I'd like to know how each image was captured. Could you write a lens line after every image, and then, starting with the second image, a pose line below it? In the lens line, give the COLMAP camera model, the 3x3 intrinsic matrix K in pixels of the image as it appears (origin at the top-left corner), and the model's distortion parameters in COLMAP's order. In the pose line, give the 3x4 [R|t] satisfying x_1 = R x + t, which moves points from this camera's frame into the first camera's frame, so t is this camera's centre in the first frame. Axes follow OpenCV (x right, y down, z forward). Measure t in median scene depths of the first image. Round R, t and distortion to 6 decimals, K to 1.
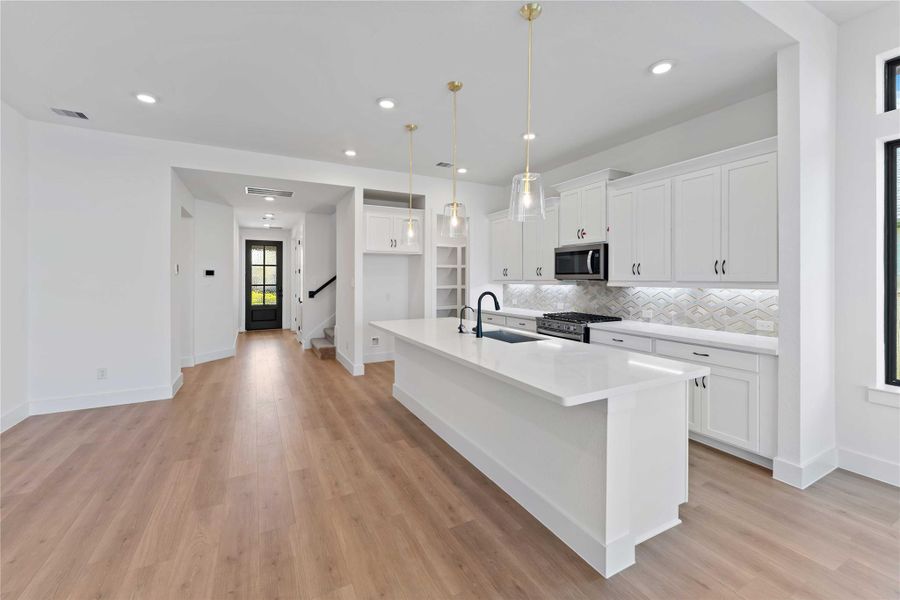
lens RADIAL K [[366.3, 0, 451.0], [0, 366.3, 277.3], [0, 0, 1]] dist [0.004700, -0.000257]
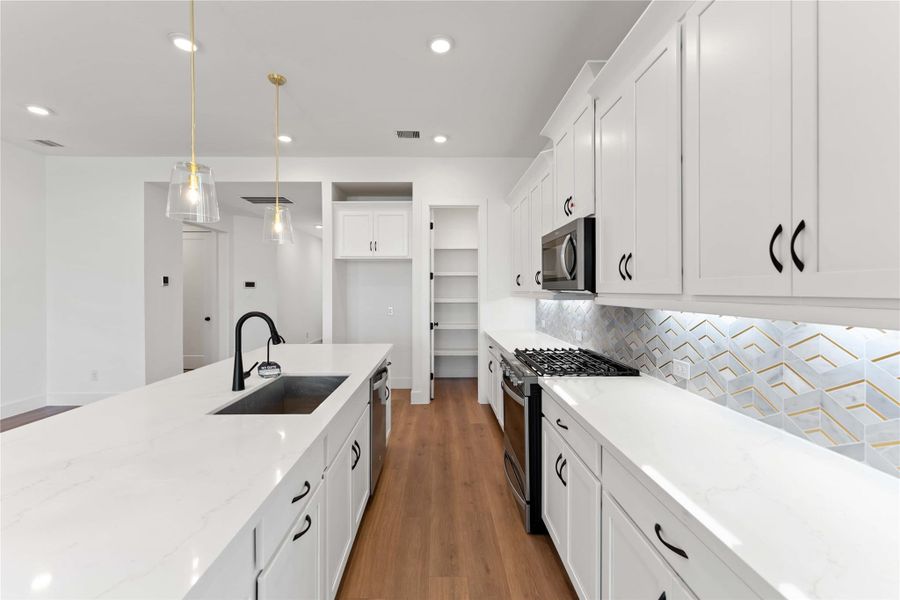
lens RADIAL K [[366.3, 0, 444.7], [0, 366.3, 291.2], [0, 0, 1]] dist [0.004700, -0.000257]
pose [[0.890288, 0.001122, -0.455396, 0.486294], [0.001885, 0.999979, 0.006148, 0.002975], [0.455394, -0.006332, 0.890268, 0.481671]]
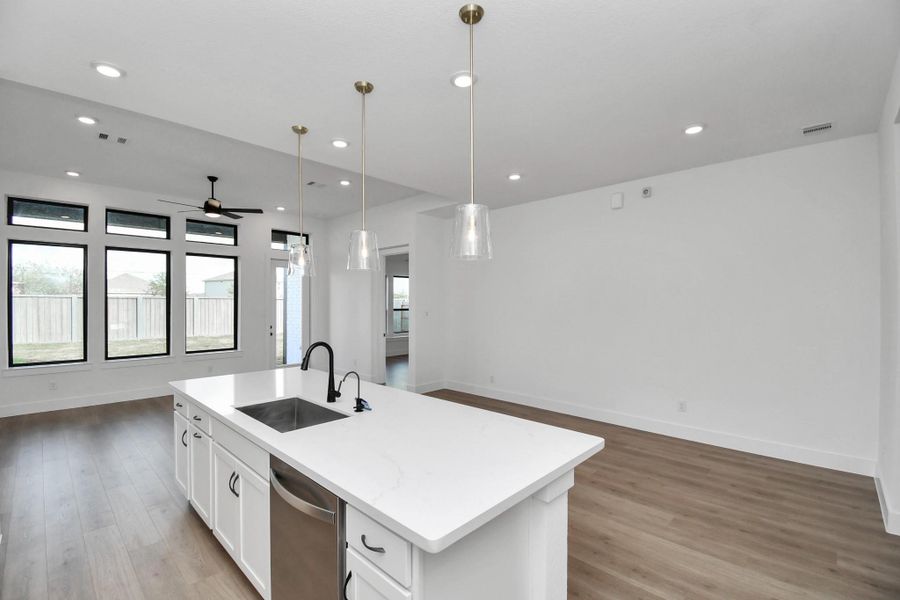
lens RADIAL K [[399.7, 0, 452.9], [0, 399.7, 302.4], [0, 0, 1]] dist [-0.004713, -0.008693]
pose [[-0.949876, -0.001829, -0.312623, 0.074950], [-0.000705, 0.999993, -0.003710, -0.028534], [0.312627, -0.003304, -0.949870, 1.418975]]
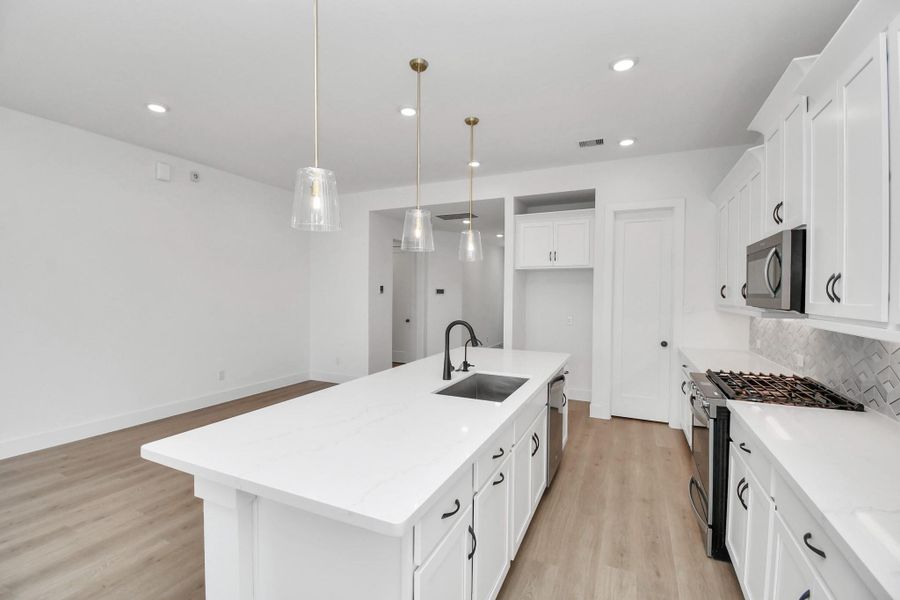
lens RADIAL K [[399.7, 0, 442.1], [0, 399.7, 302.3], [0, 0, 1]] dist [-0.004713, -0.008693]
pose [[0.594112, 0.024223, -0.804018, 0.569988], [-0.005724, 0.999648, 0.025887, -0.015892], [0.804362, -0.010777, 0.594041, 0.374415]]
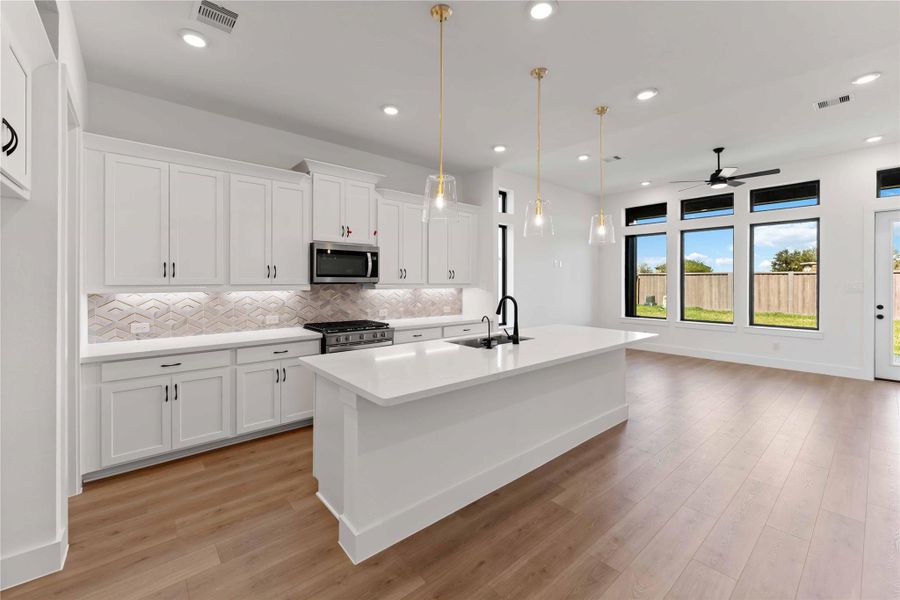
lens RADIAL K [[366.3, 0, 444.1], [0, 366.3, 282.5], [0, 0, 1]] dist [0.004700, -0.000257]
pose [[-0.203560, -0.004038, 0.979054, -0.625435], [-0.003857, 0.999987, 0.003322, 0.000947], [-0.979055, -0.003100, -0.203573, 1.054985]]
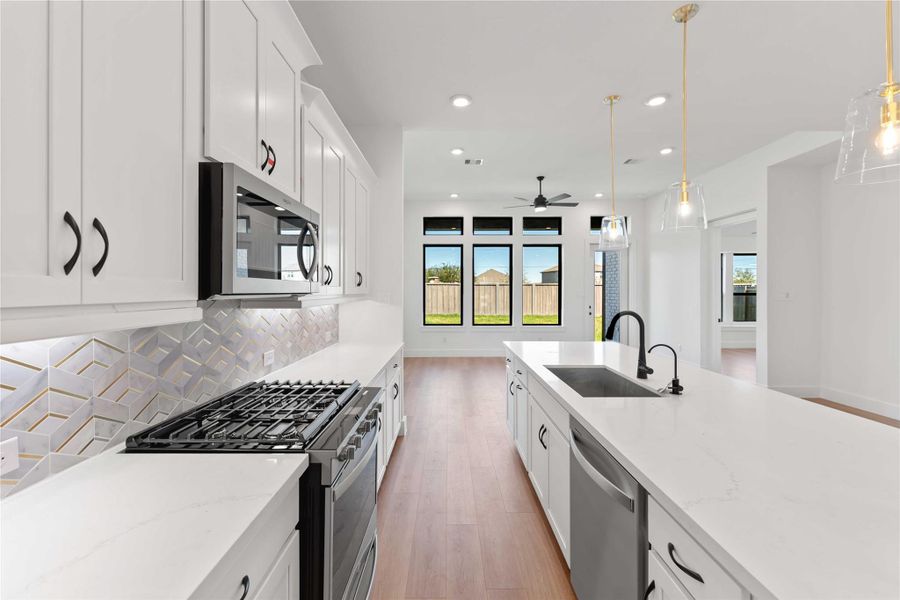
lens RADIAL K [[366.3, 0, 446.3], [0, 366.3, 292.2], [0, 0, 1]] dist [0.004700, -0.000257]
pose [[-0.879797, -0.003827, 0.475334, 0.057321], [-0.002914, 0.999992, 0.002658, 0.002399], [-0.475340, 0.000953, -0.879801, 1.356073]]
